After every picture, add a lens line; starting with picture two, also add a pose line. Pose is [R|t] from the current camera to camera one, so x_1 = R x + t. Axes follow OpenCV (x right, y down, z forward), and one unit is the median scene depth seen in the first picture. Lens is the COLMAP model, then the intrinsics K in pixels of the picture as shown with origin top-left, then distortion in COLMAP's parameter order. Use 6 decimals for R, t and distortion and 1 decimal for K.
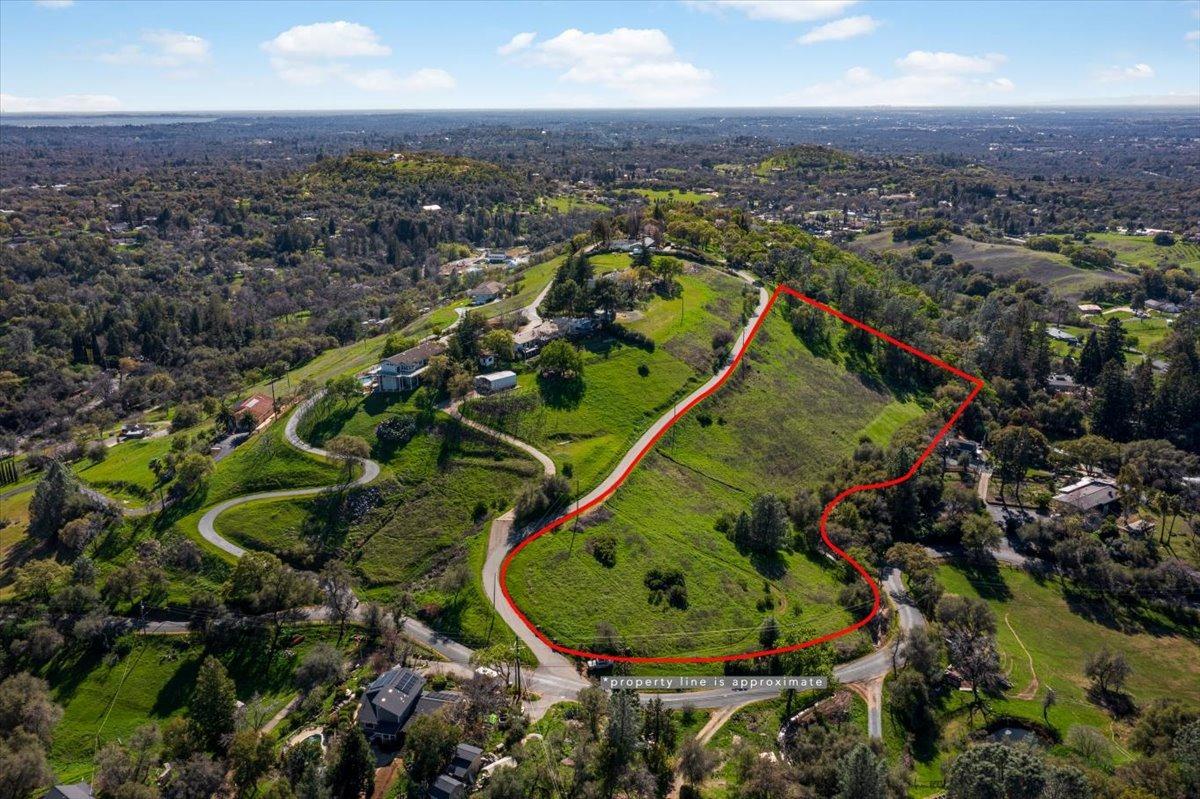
lens RADIAL K [[955.8, 0, 595.4], [0, 955.8, 405.3], [0, 0, 1]] dist [-0.000016, 0.011720]
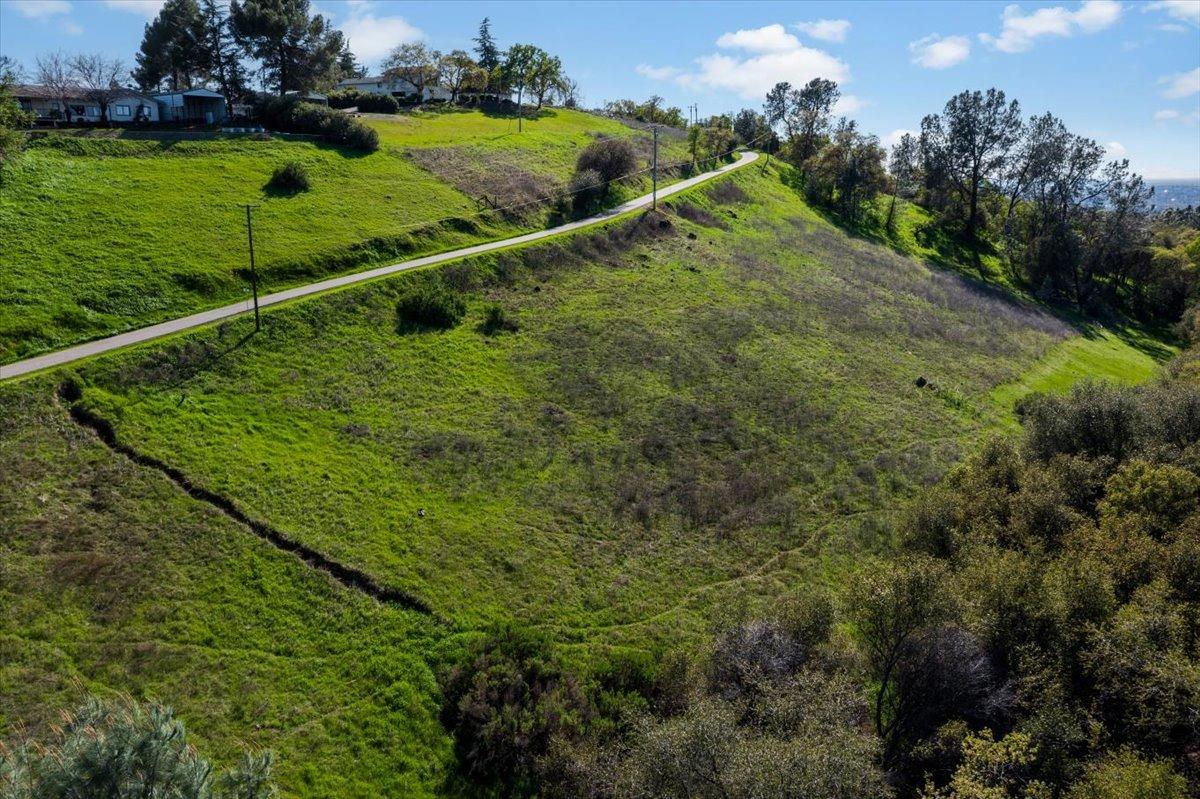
lens RADIAL K [[955.8, 0, 595.4], [0, 955.8, 405.3], [0, 0, 1]] dist [-0.000016, 0.011720]
pose [[0.998614, 0.008860, -0.051886, 0.174747], [-0.012520, 0.997422, -0.070652, 0.058429], [0.051126, 0.071203, 0.996151, 0.743425]]
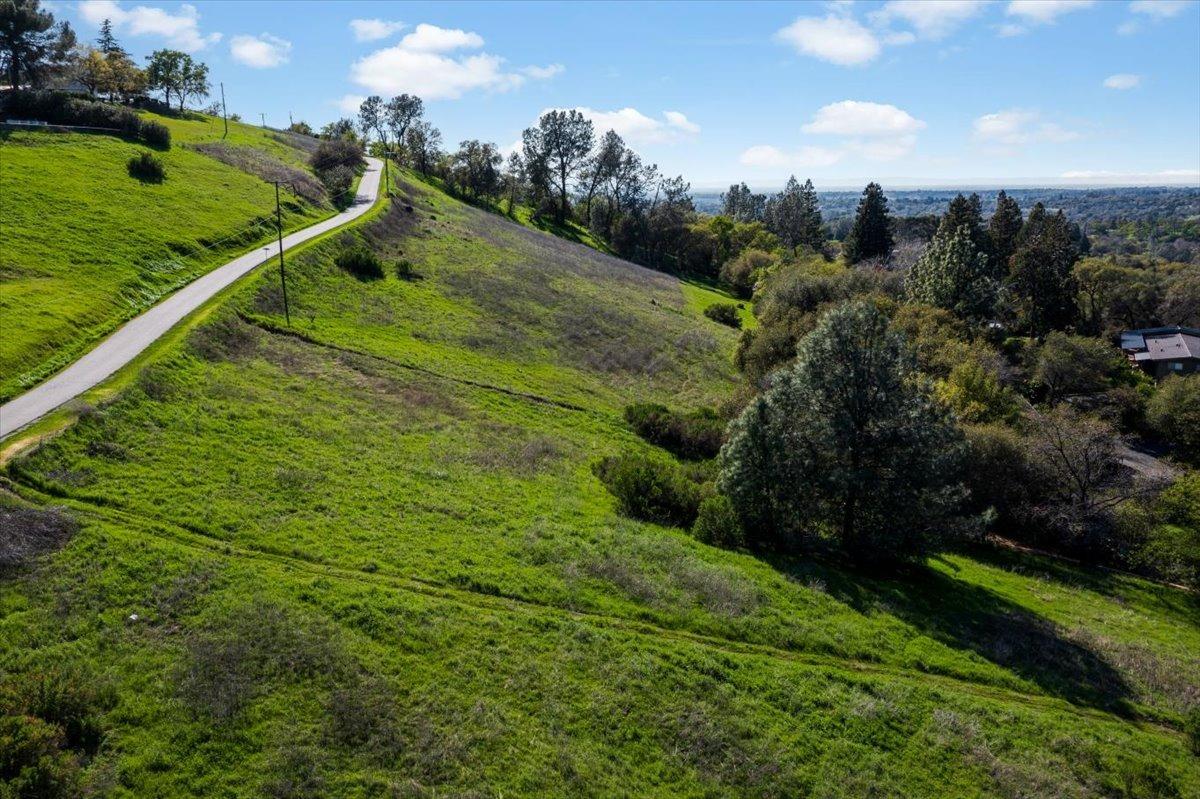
lens RADIAL K [[955.8, 0, 595.4], [0, 955.8, 405.3], [0, 0, 1]] dist [-0.000016, 0.011720]
pose [[0.869614, -0.114921, 0.480171, 0.016956], [0.153645, 0.987234, -0.041981, 0.091380], [-0.469216, 0.110284, 0.876170, 0.665756]]
